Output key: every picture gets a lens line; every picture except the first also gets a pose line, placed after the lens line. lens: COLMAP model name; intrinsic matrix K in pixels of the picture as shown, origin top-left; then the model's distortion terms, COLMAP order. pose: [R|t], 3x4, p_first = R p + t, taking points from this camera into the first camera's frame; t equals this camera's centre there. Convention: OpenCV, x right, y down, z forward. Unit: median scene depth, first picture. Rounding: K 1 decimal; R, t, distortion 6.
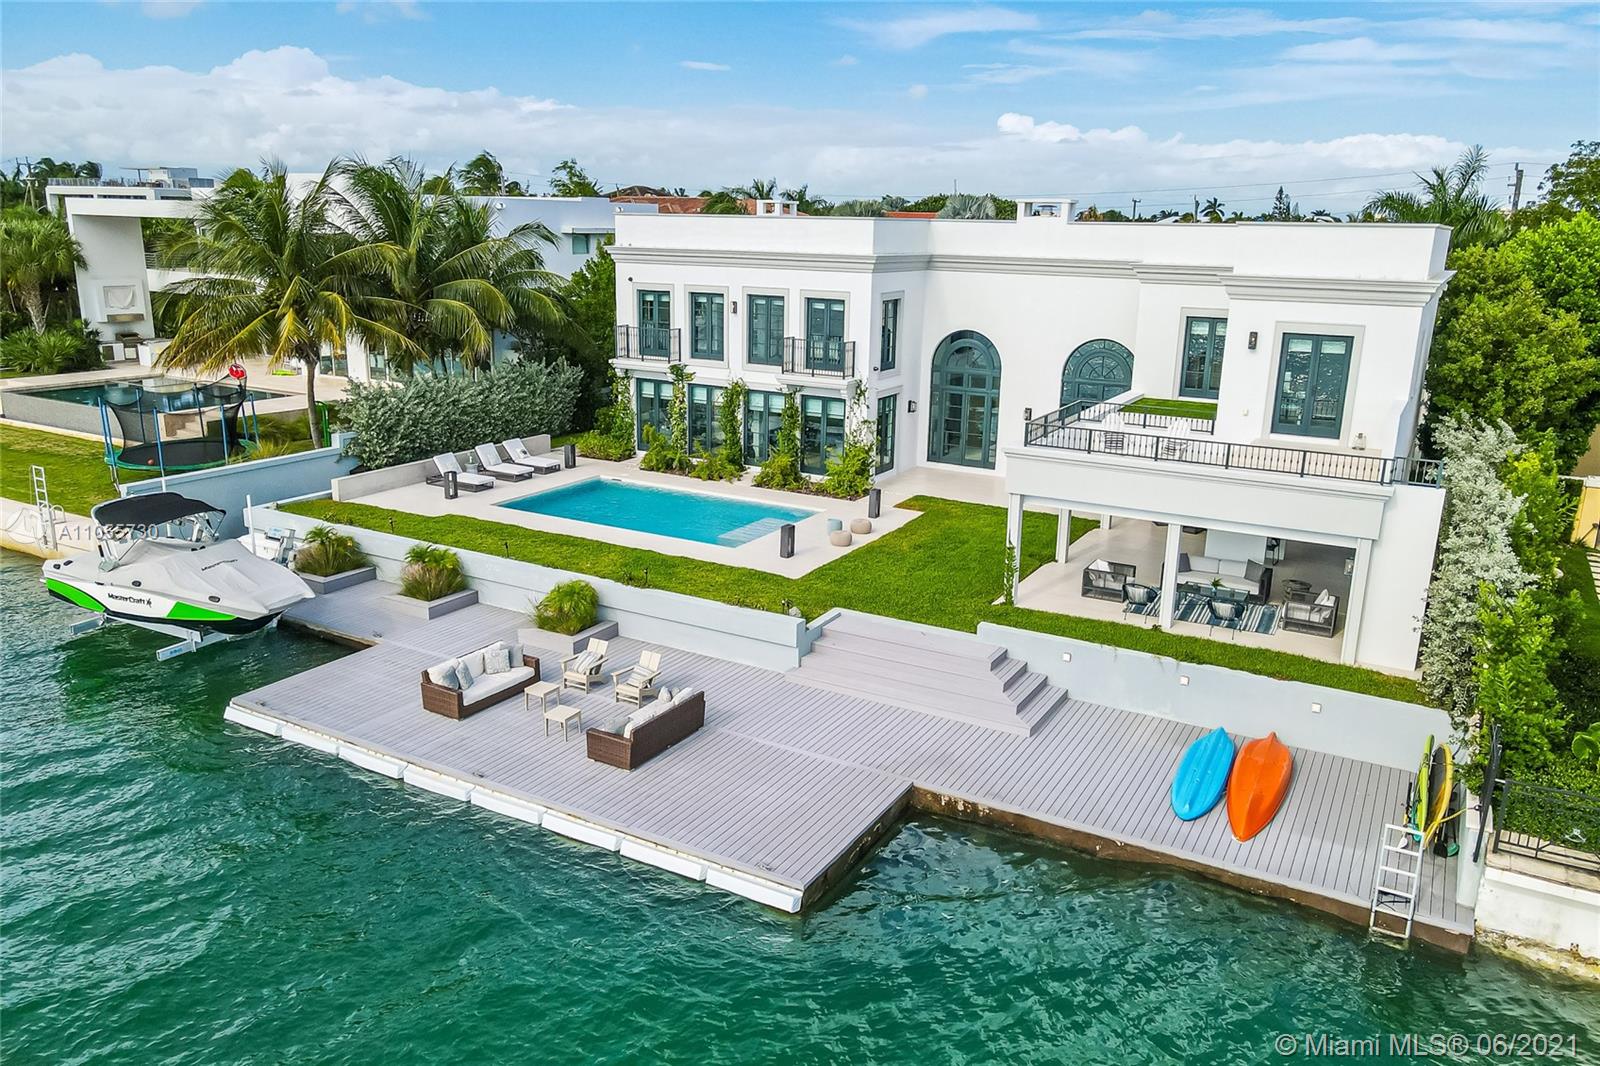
lens RADIAL K [[1148.1, 0, 800.0], [0, 1148.1, 533.0], [0, 0, 1]] dist [-0.000441, -0.002030]
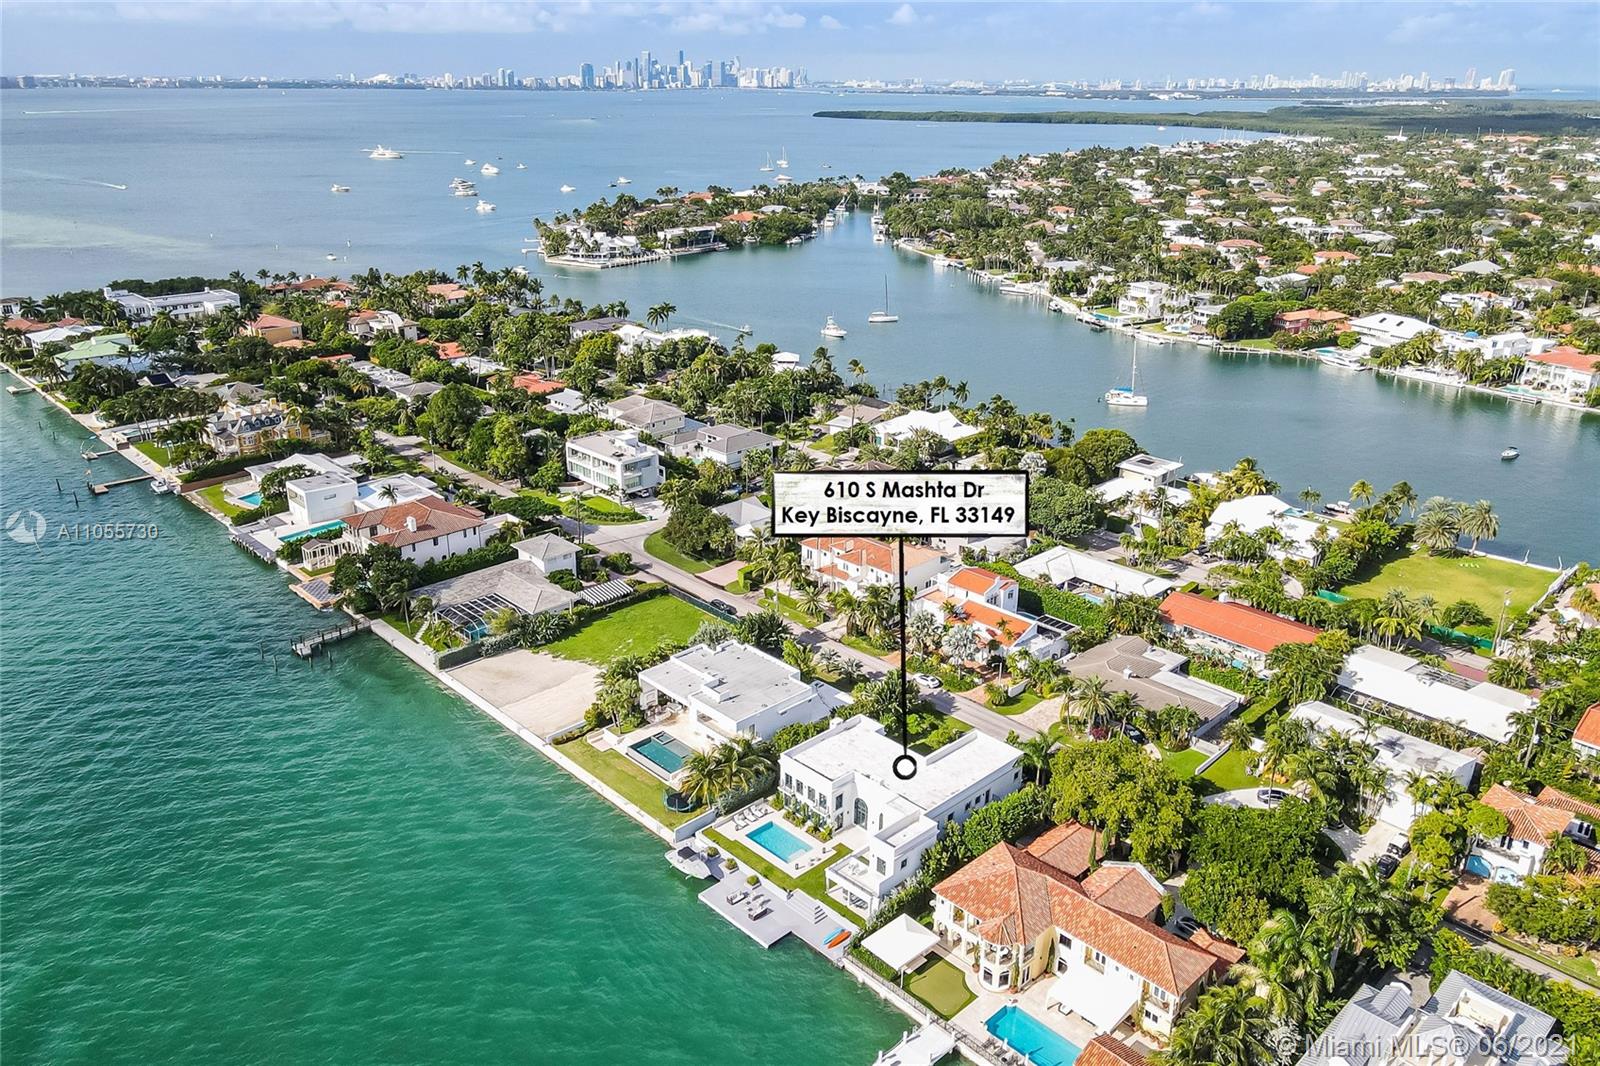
lens RADIAL K [[1148.1, 0, 800.0], [0, 1148.1, 533.0], [0, 0, 1]] dist [-0.000441, -0.002030]
pose [[0.958668, 0.095937, -0.267866, 0.965955], [-0.068916, 0.991701, 0.108537, -1.586996], [0.276056, -0.085591, 0.957323, -2.946317]]
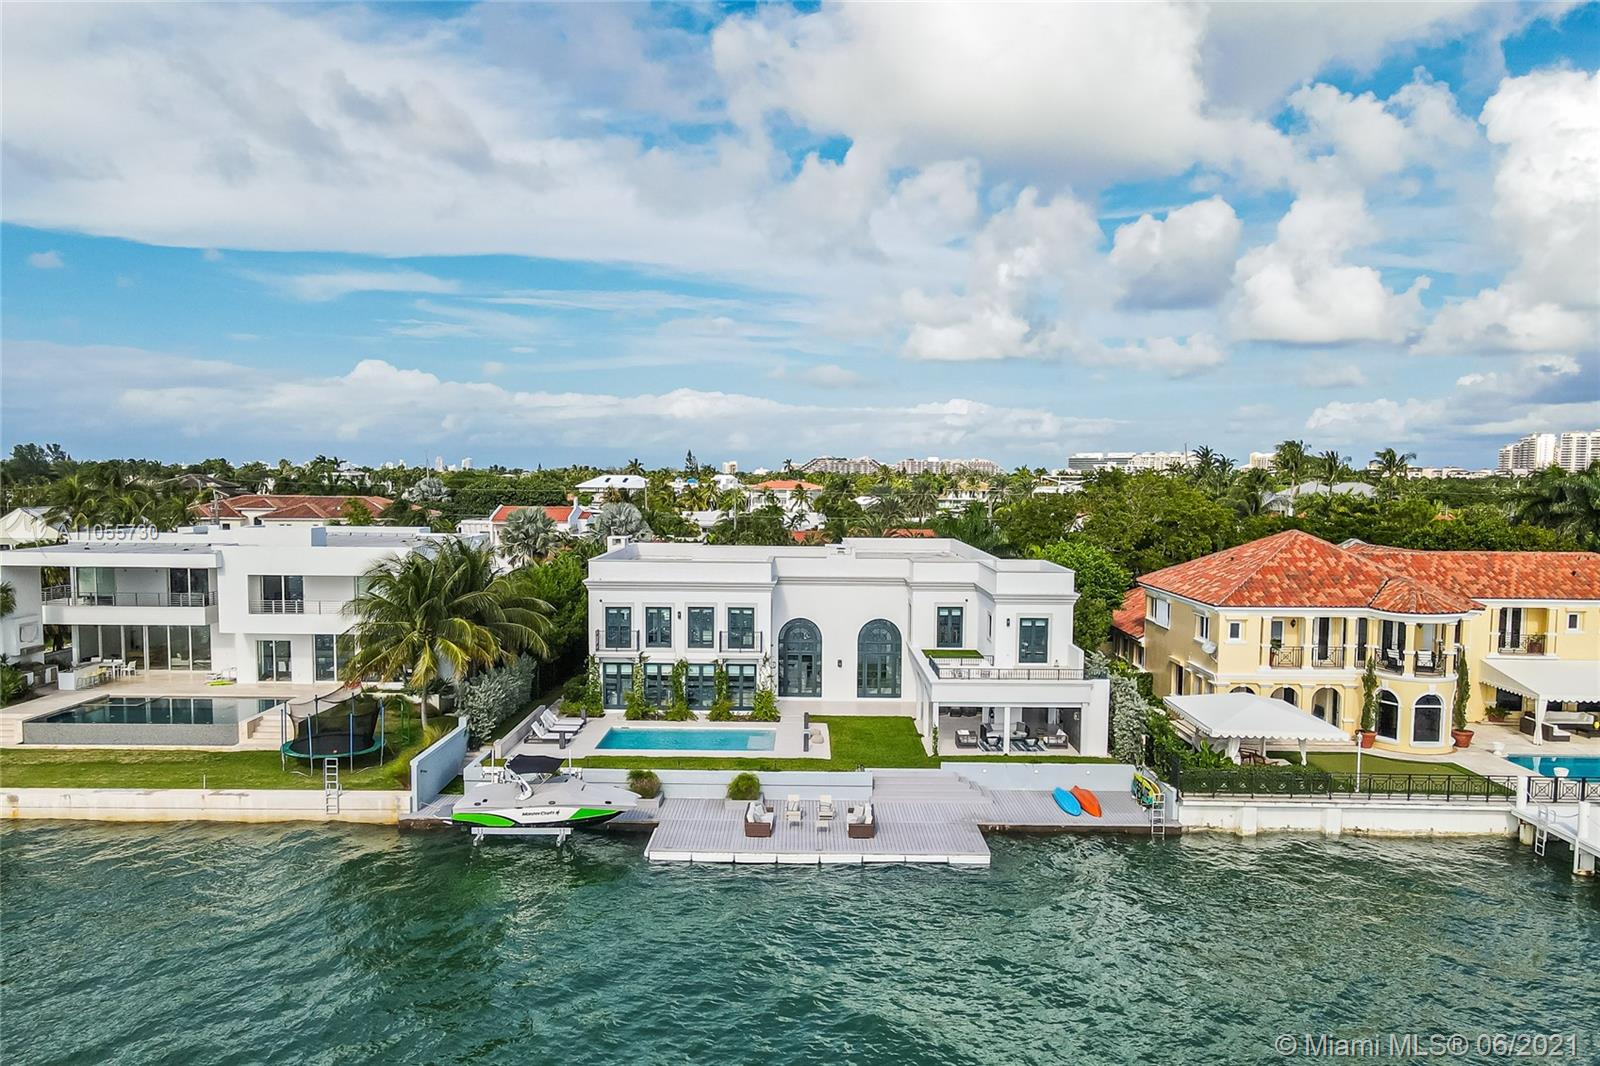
lens RADIAL K [[1084.6, 0, 800.0], [0, 1084.6, 533.0], [0, 0, 1]] dist [-0.036501, -0.001157]
pose [[0.884087, -0.034200, 0.466068, -0.642862], [0.132941, 0.974518, -0.180668, -0.006595], [-0.448013, 0.221686, 0.866106, -0.468963]]
